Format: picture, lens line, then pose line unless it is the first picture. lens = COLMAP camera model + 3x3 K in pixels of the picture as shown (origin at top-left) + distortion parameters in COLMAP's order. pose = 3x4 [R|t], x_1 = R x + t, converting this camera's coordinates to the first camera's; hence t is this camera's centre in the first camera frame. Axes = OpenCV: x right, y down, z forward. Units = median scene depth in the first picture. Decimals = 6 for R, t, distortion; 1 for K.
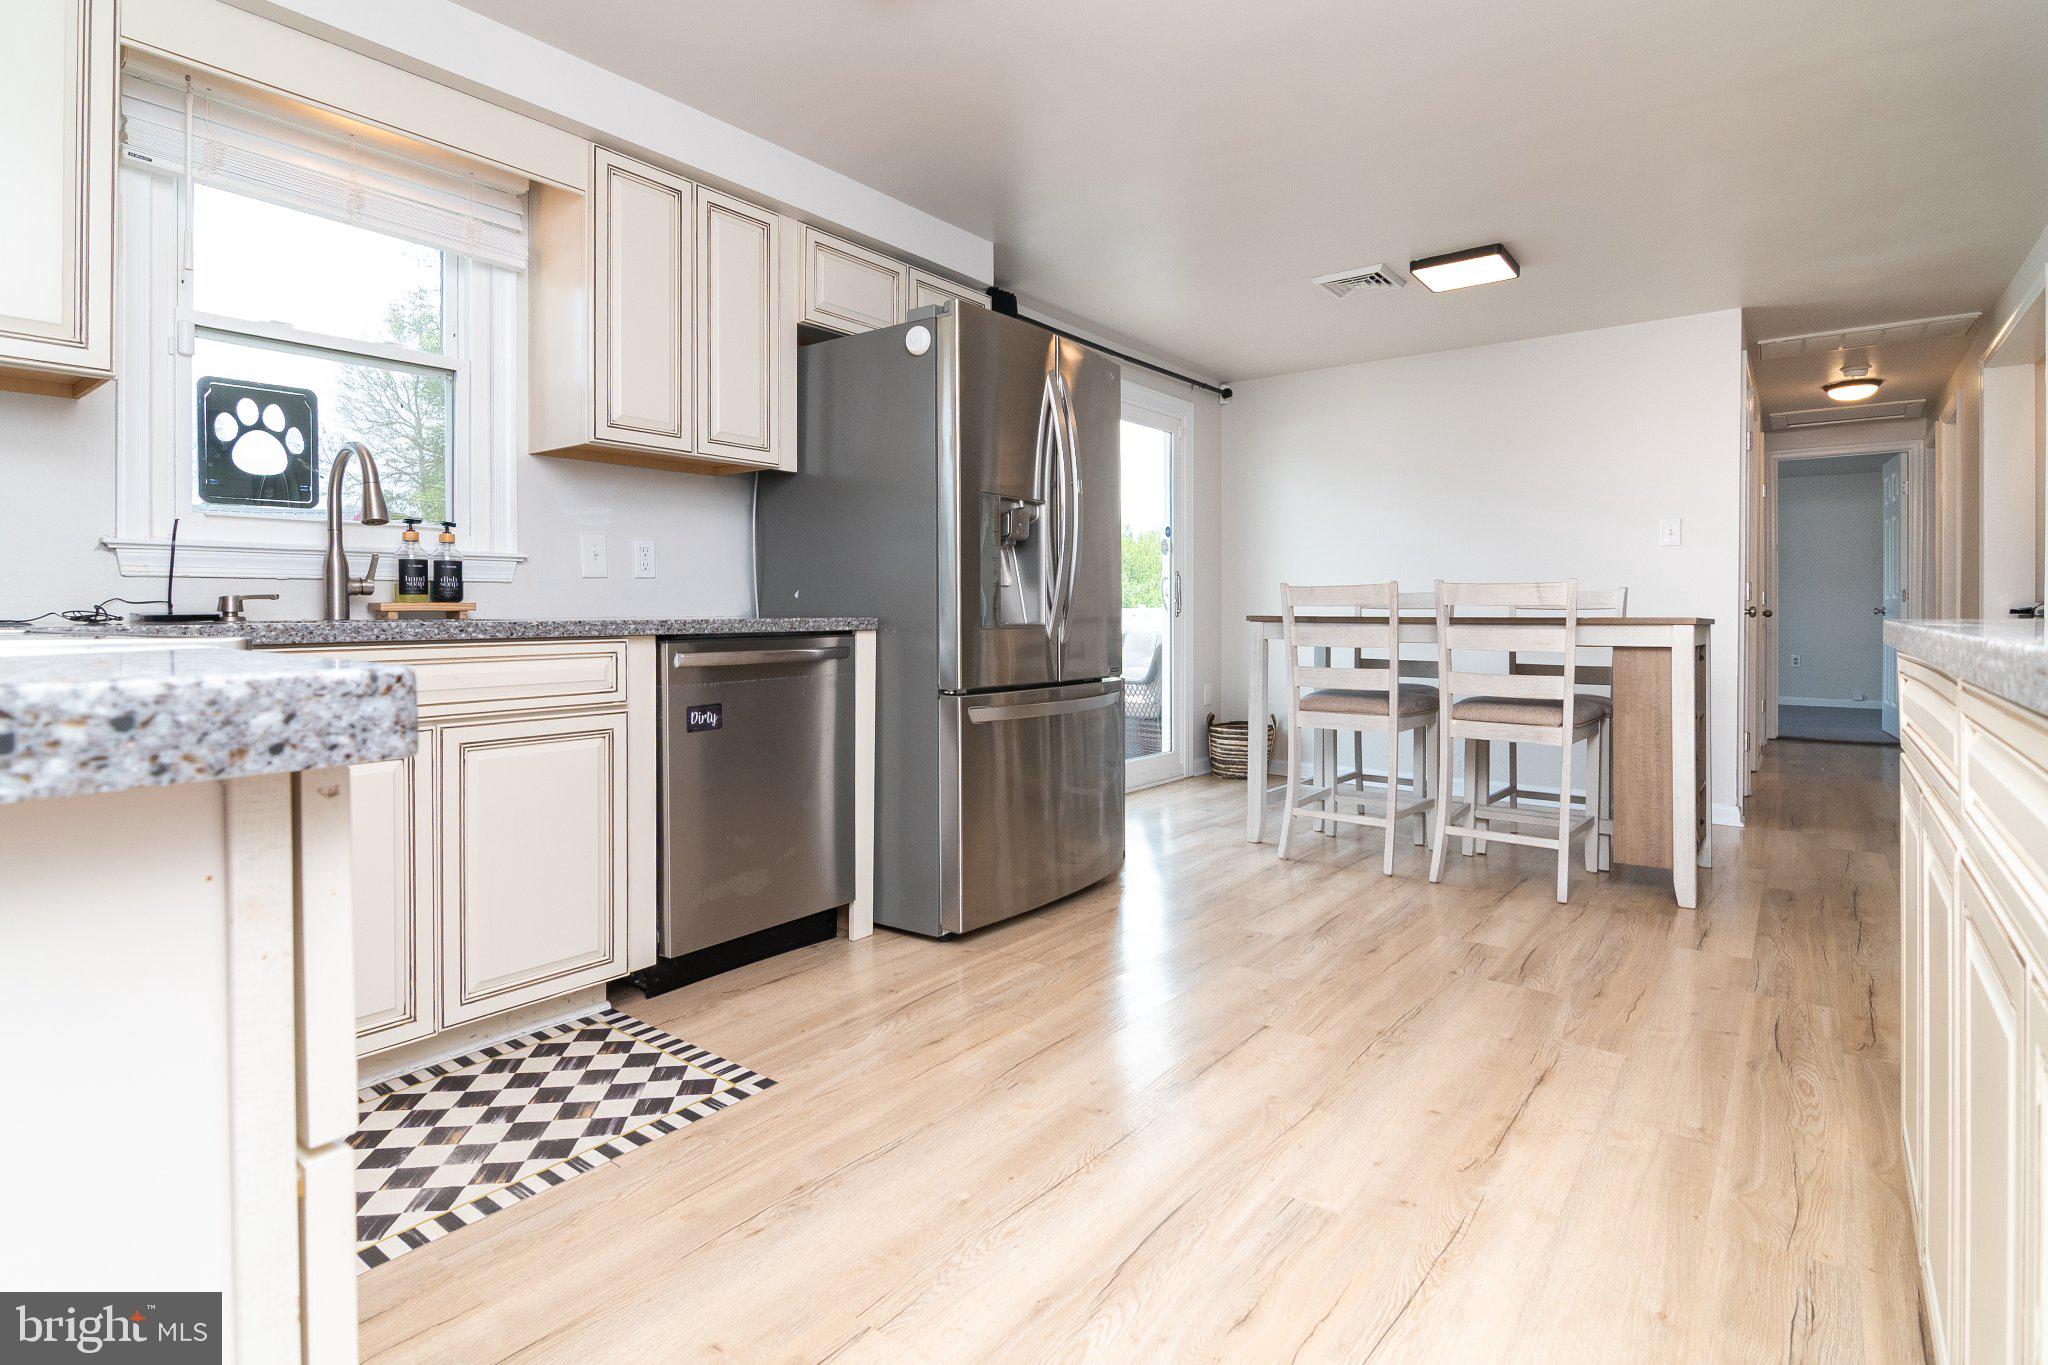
lens RADIAL K [[1116.2, 0, 926.0], [0, 1116.2, 621.1], [0, 0, 1]] dist [-0.010225, -0.000379]
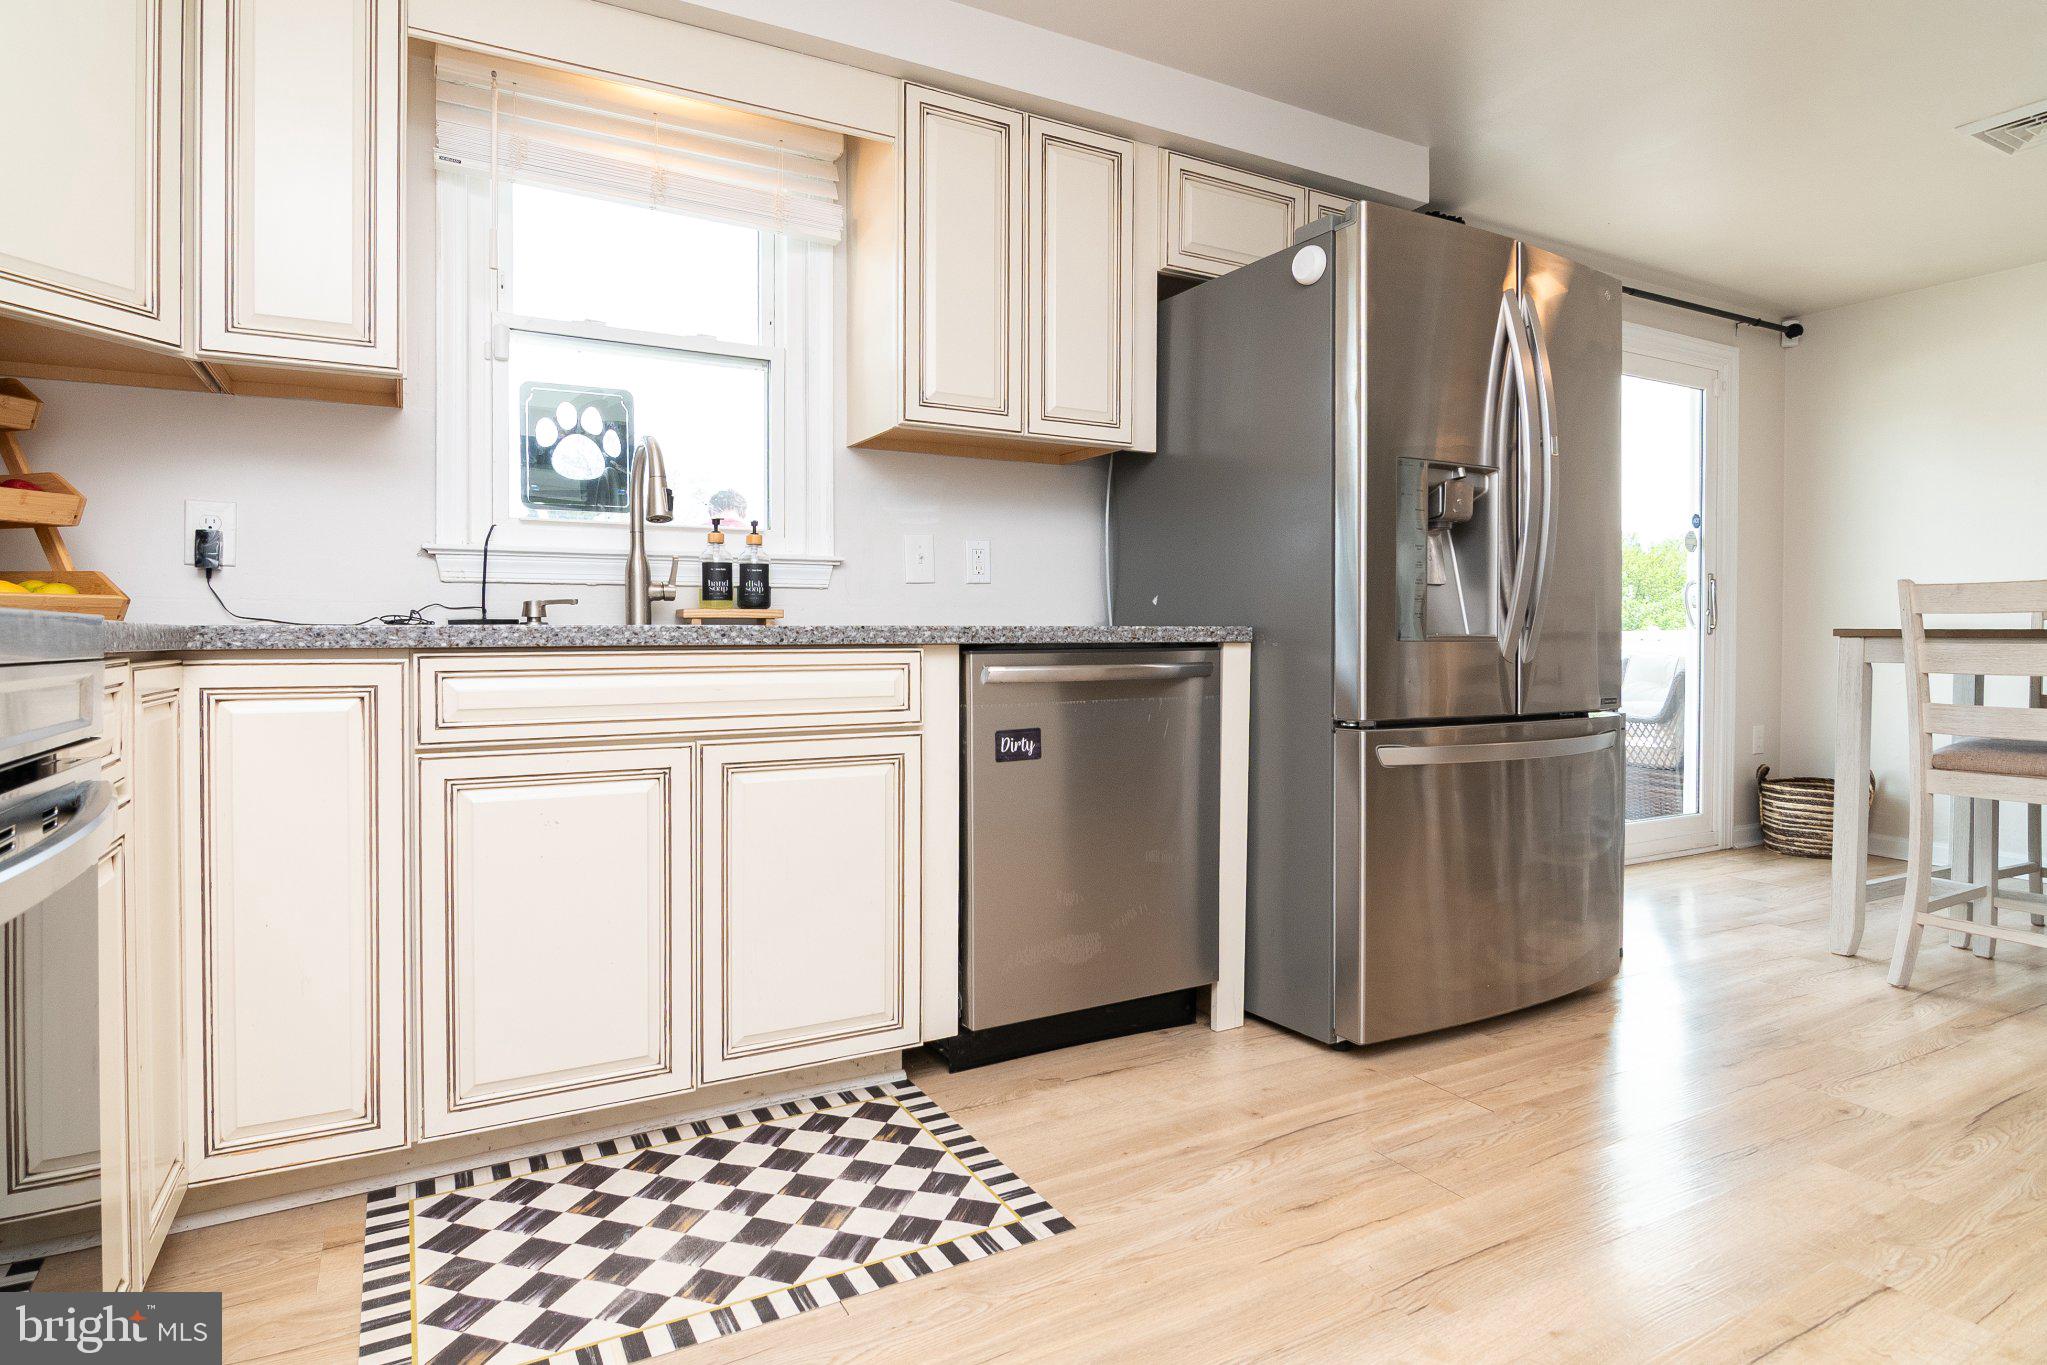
lens RADIAL K [[1087.6, 0, 880.2], [0, 1087.6, 655.3], [0, 0, 1]] dist [-0.005394, -0.004415]
pose [[0.909659, 0.008040, -0.415278, 0.041603], [-0.004672, 0.999947, 0.009126, 0.012956], [0.415330, -0.006362, 0.909649, 0.221383]]
